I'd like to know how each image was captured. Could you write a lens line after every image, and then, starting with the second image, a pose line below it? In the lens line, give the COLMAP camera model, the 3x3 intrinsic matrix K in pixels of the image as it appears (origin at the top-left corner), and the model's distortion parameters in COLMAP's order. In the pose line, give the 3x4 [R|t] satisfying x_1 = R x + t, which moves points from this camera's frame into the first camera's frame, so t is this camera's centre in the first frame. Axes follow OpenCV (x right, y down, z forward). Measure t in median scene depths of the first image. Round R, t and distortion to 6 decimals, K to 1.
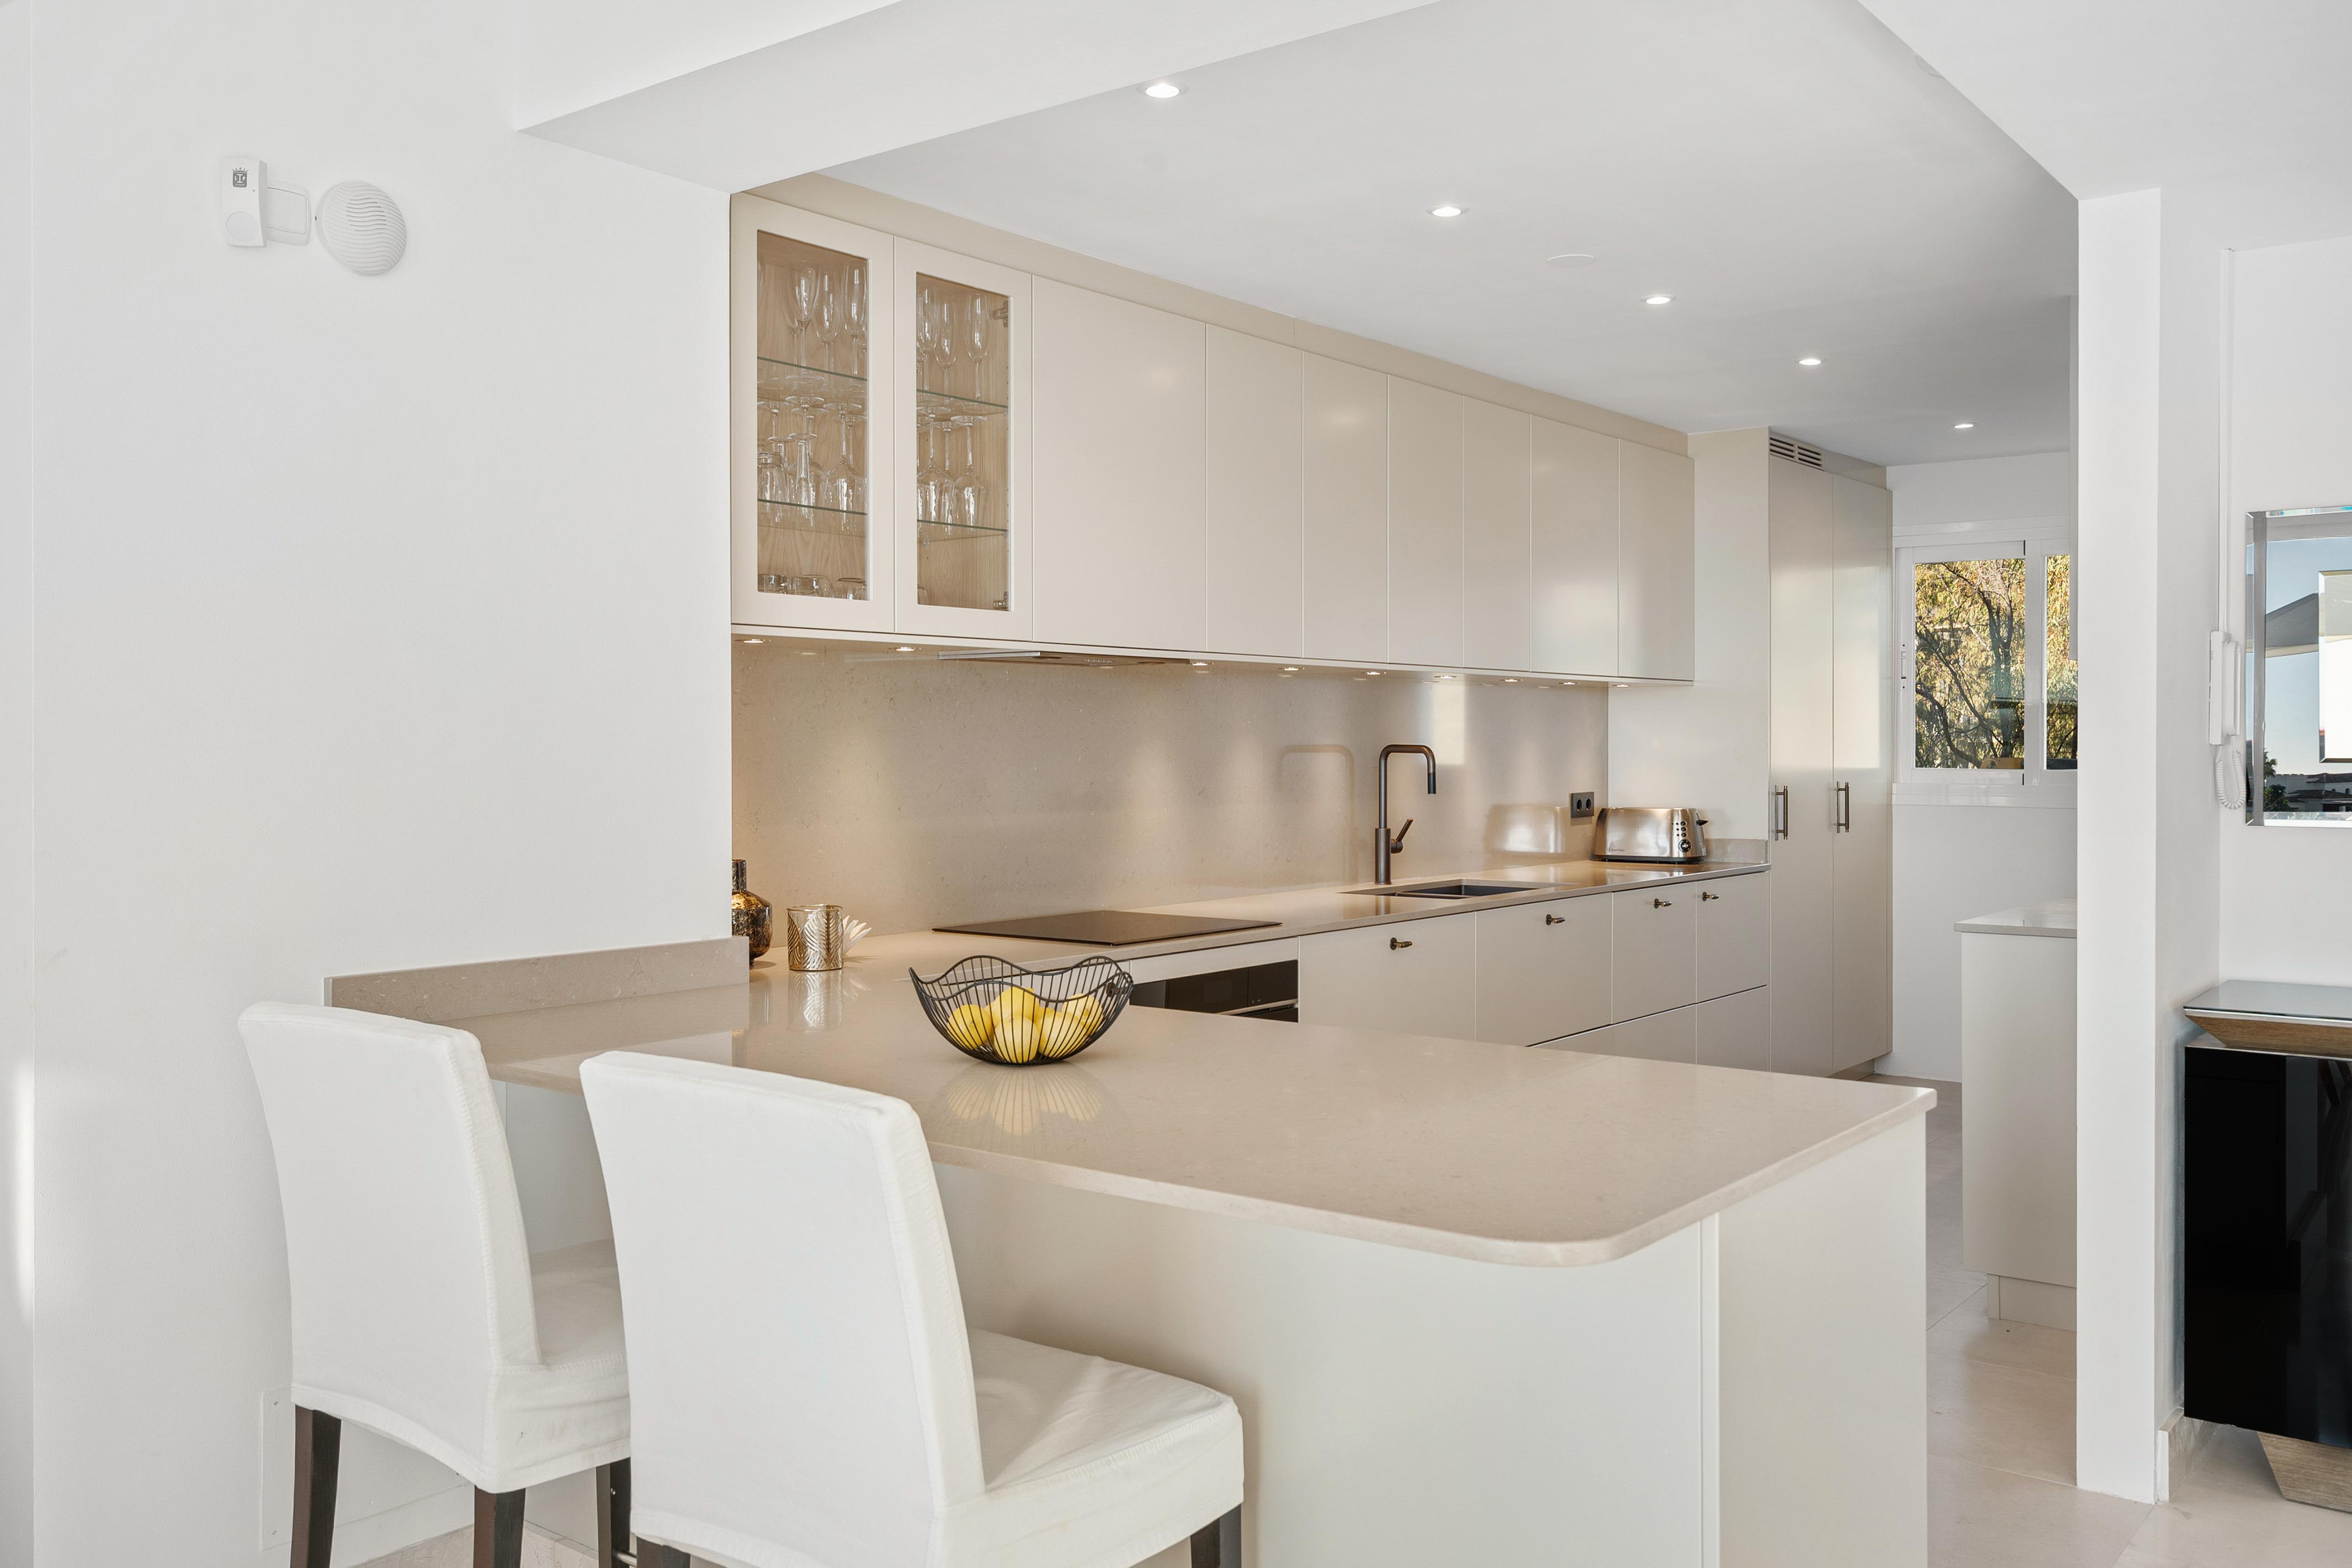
lens RADIAL K [[1939.3, 0, 1171.8], [0, 1939.3, 739.6], [0, 0, 1]] dist [0.005219, 0.001491]
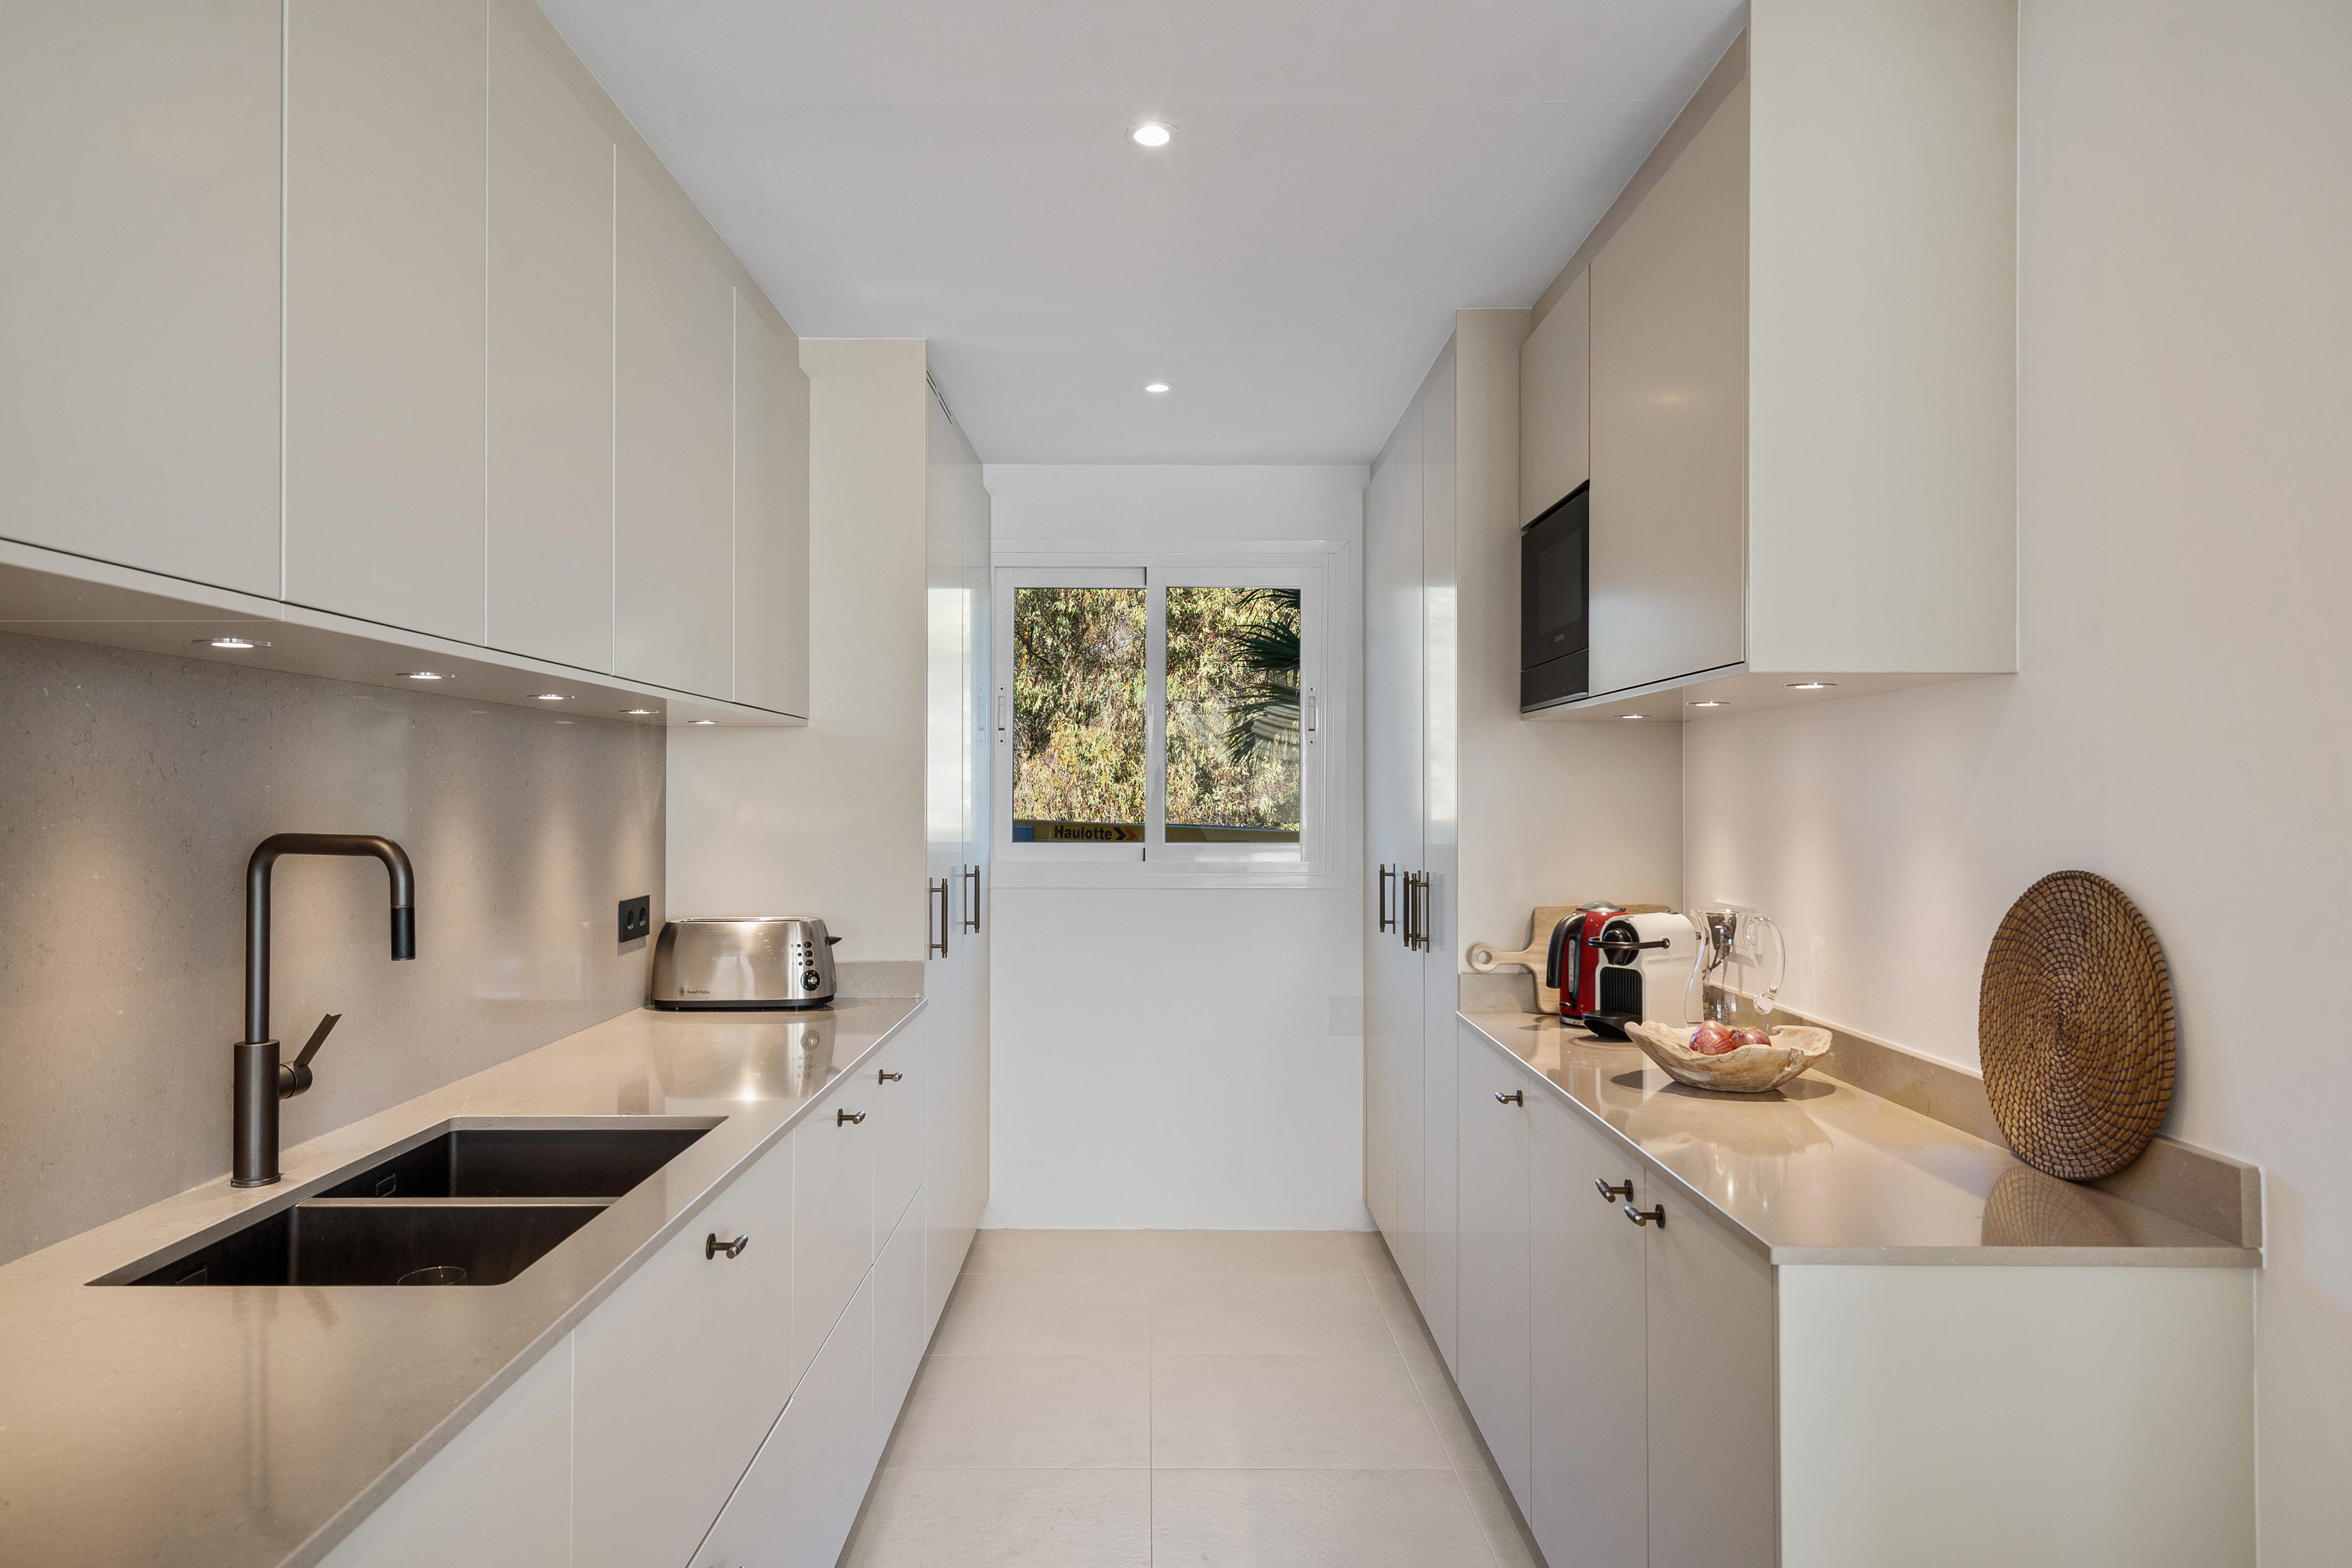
lens RADIAL K [[1484.8, 0, 1176.0], [0, 1484.8, 784.0], [0, 0, 1]] dist [-0.034178, 0.000602]
pose [[0.781870, 0.006893, 0.623404, 0.058106], [-0.002308, 0.999964, -0.008162, -0.005014], [-0.623438, 0.004943, 0.781858, 0.548725]]
